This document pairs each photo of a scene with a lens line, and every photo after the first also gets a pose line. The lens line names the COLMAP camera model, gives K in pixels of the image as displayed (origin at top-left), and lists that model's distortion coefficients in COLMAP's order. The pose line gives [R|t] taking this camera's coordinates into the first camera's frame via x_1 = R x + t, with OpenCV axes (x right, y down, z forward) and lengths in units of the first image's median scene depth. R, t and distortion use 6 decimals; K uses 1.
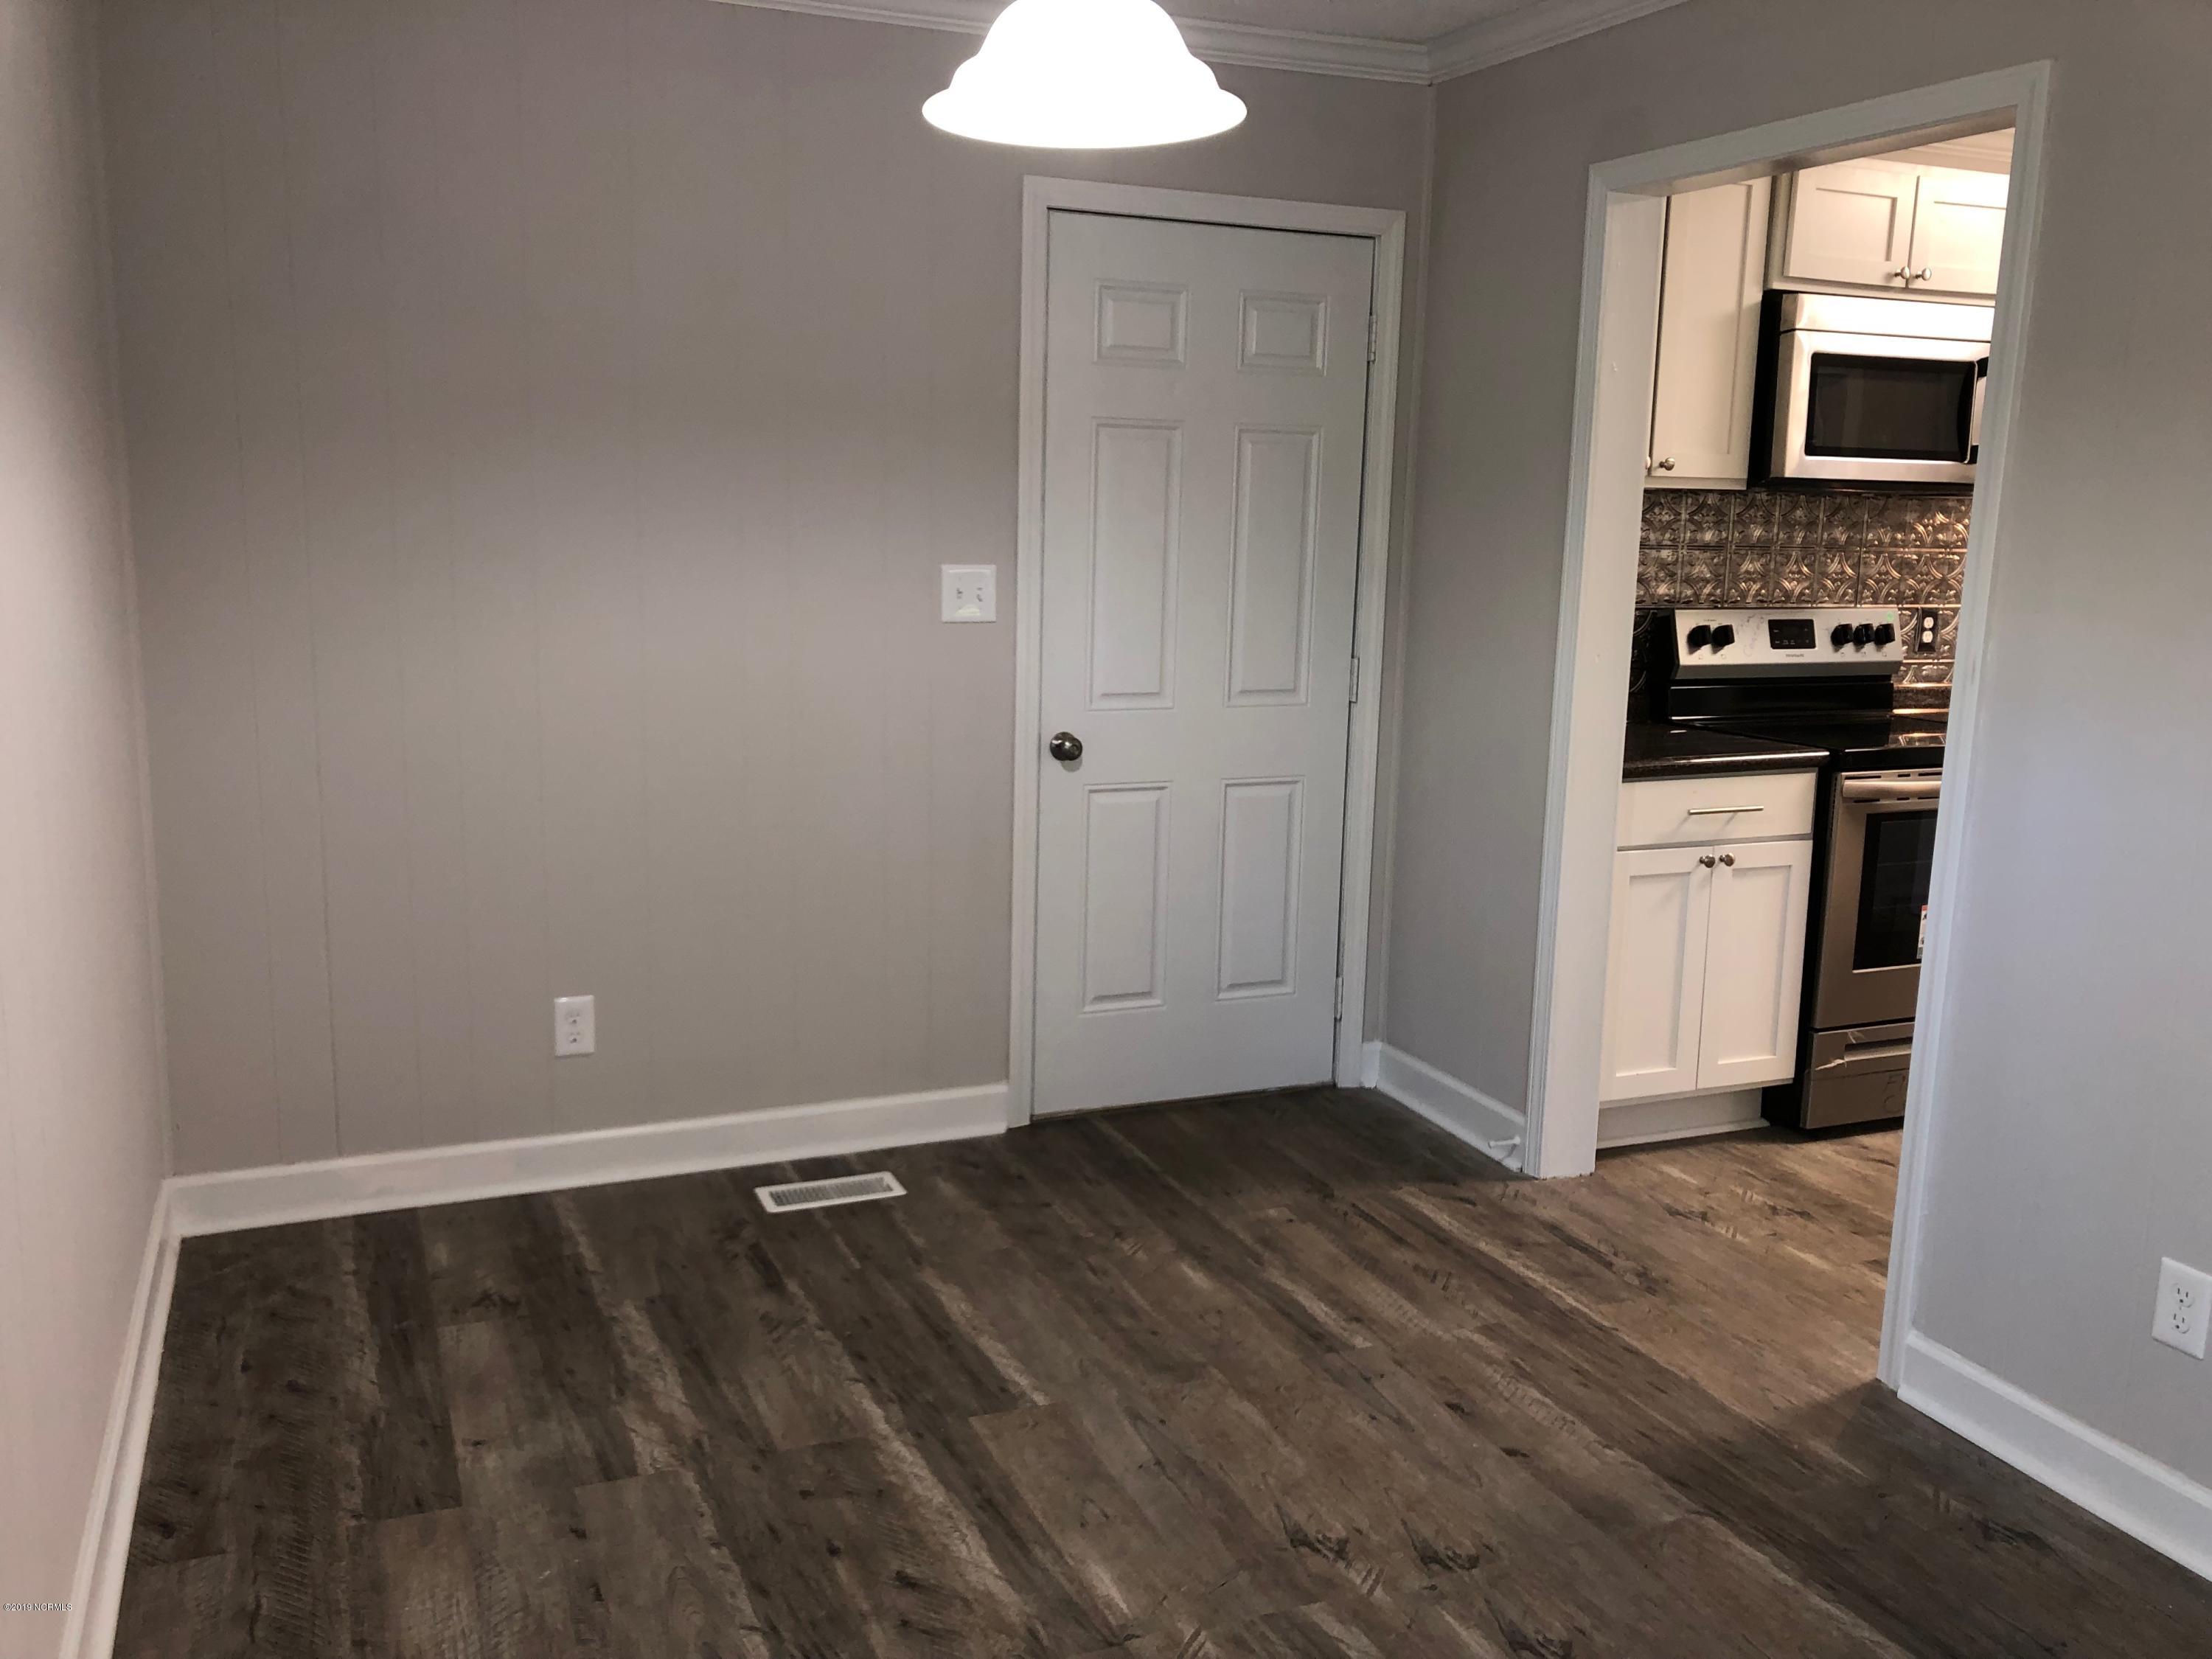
lens RADIAL K [[1827.5, 0, 1106.0], [0, 1827.5, 829.5], [0, 0, 1]] dist [0.009455, 0.004881]
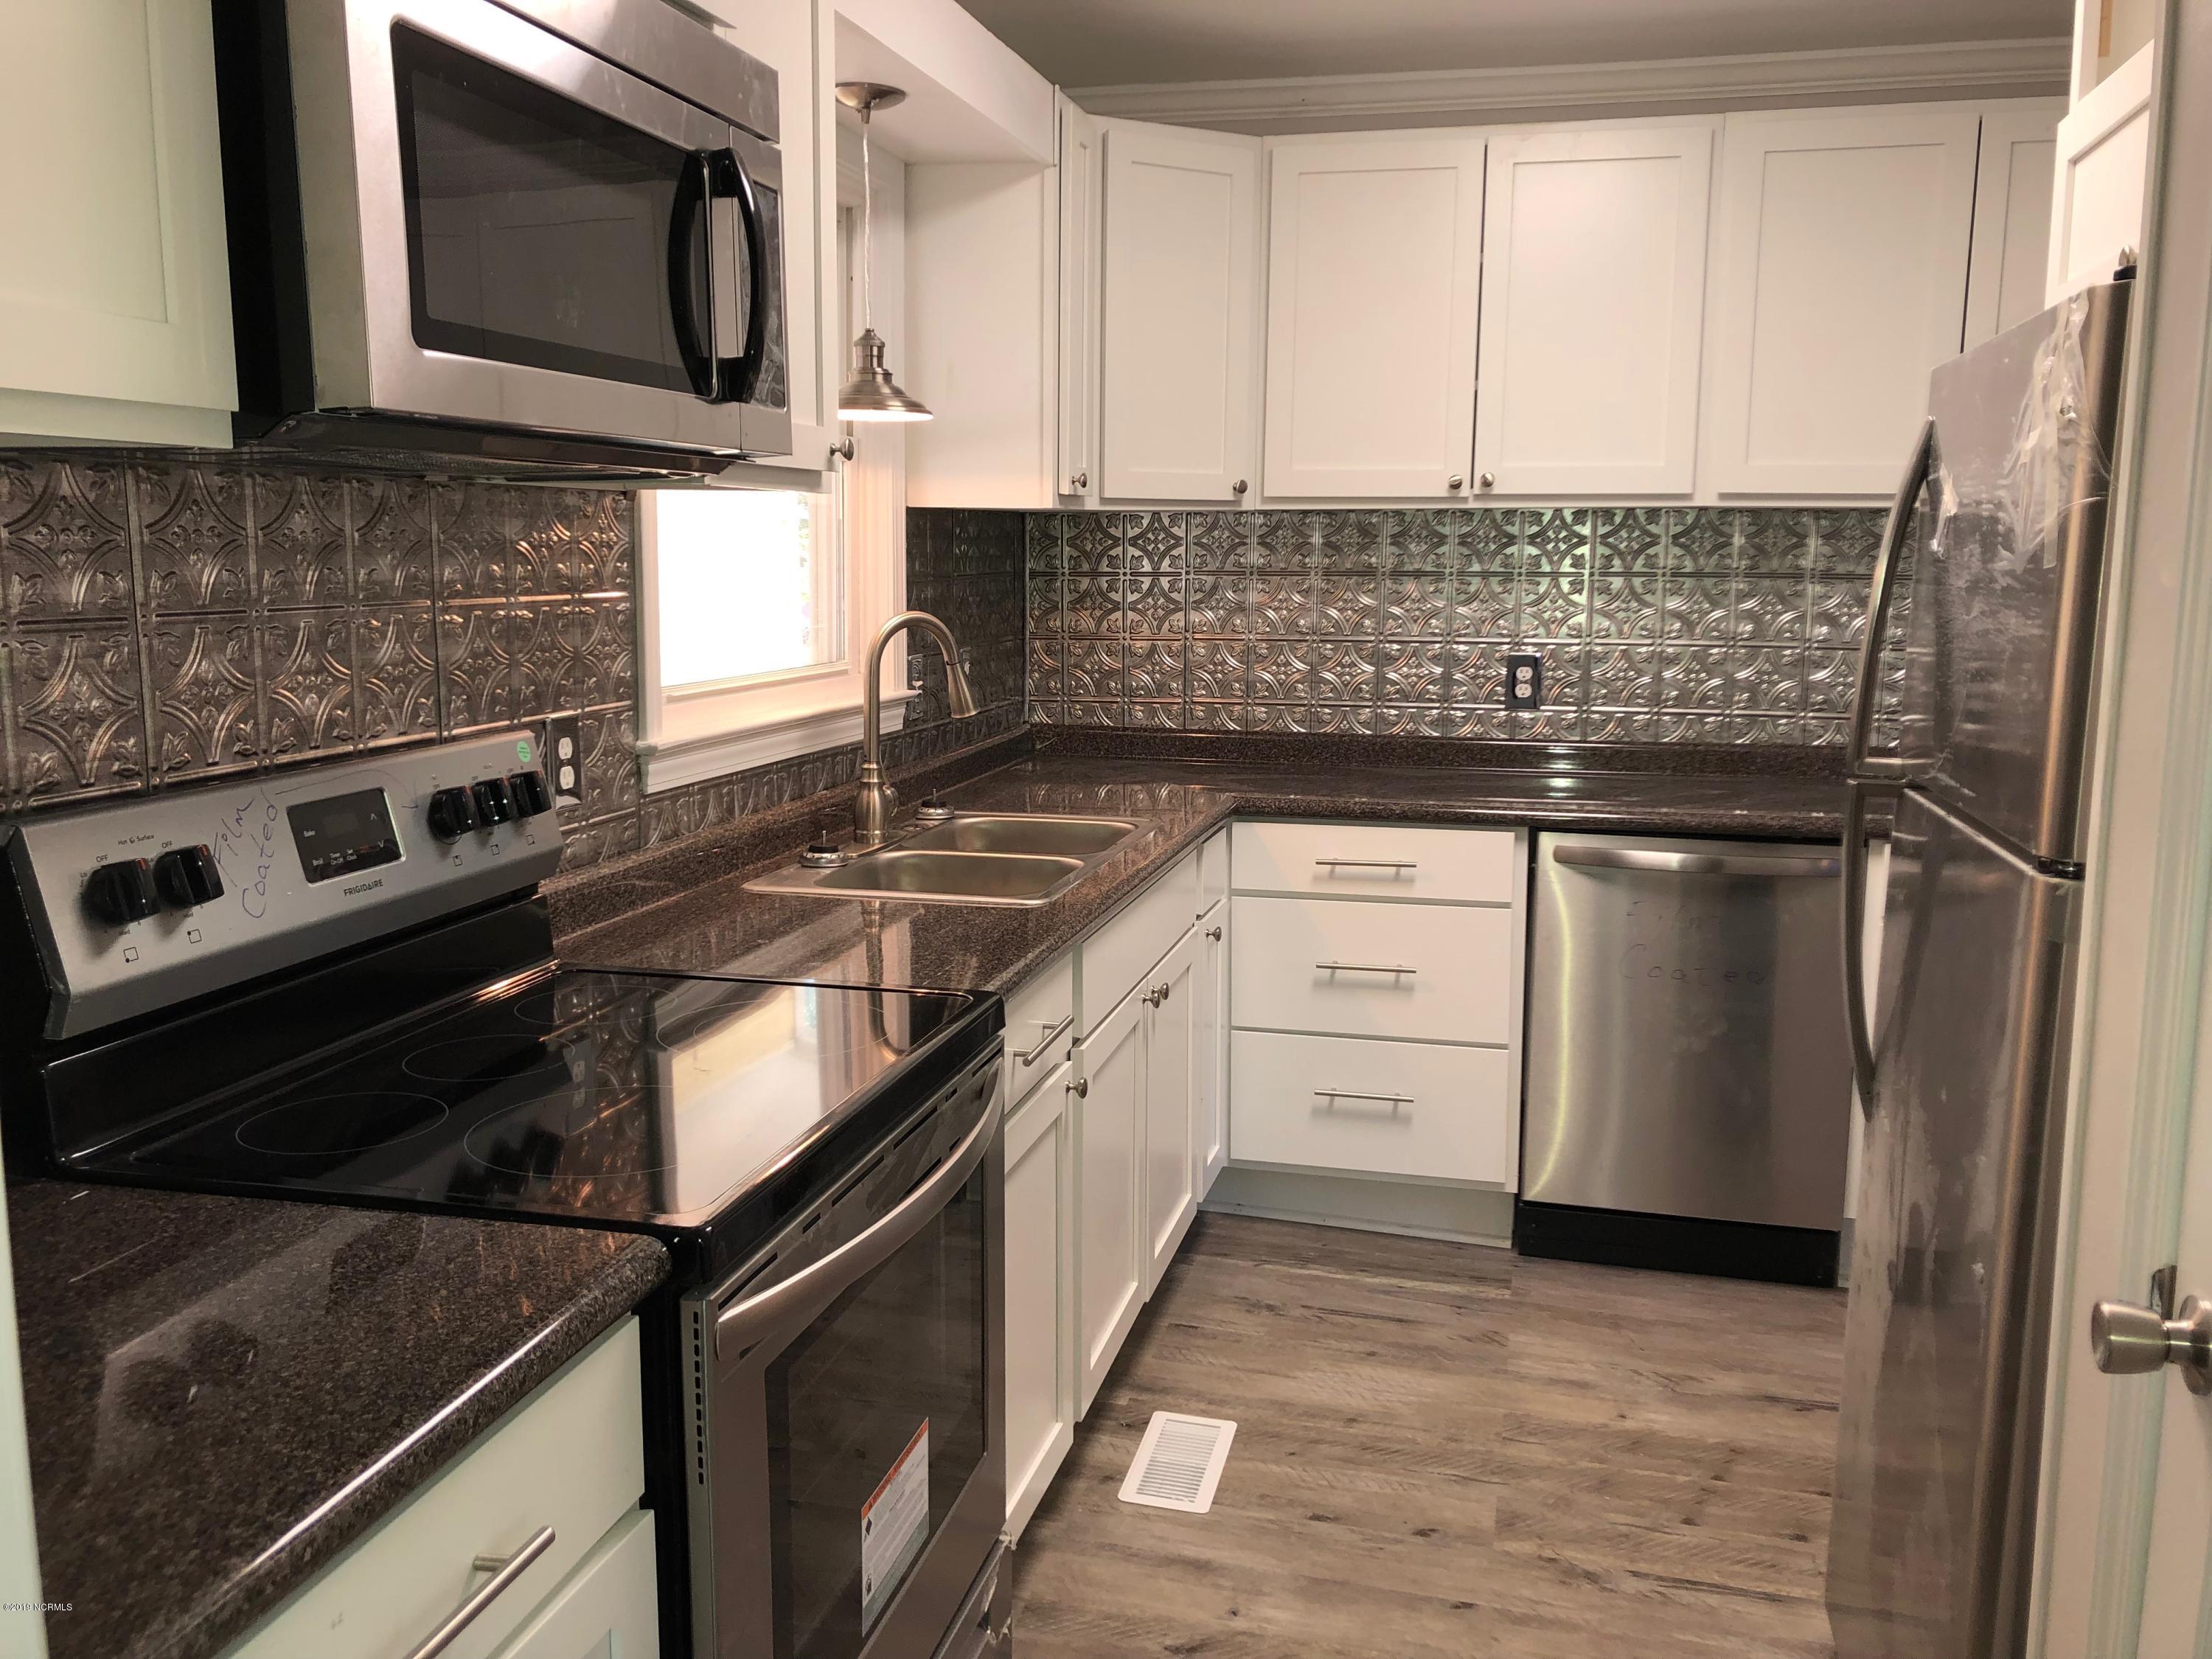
lens RADIAL K [[1827.5, 0, 1106.0], [0, 1827.5, 829.5], [0, 0, 1]] dist [0.009455, 0.004881]
pose [[0.612594, -0.139992, 0.777901, 0.171488], [0.139564, 0.987884, 0.067874, -0.111033], [-0.777978, 0.066988, 0.624710, 0.630245]]
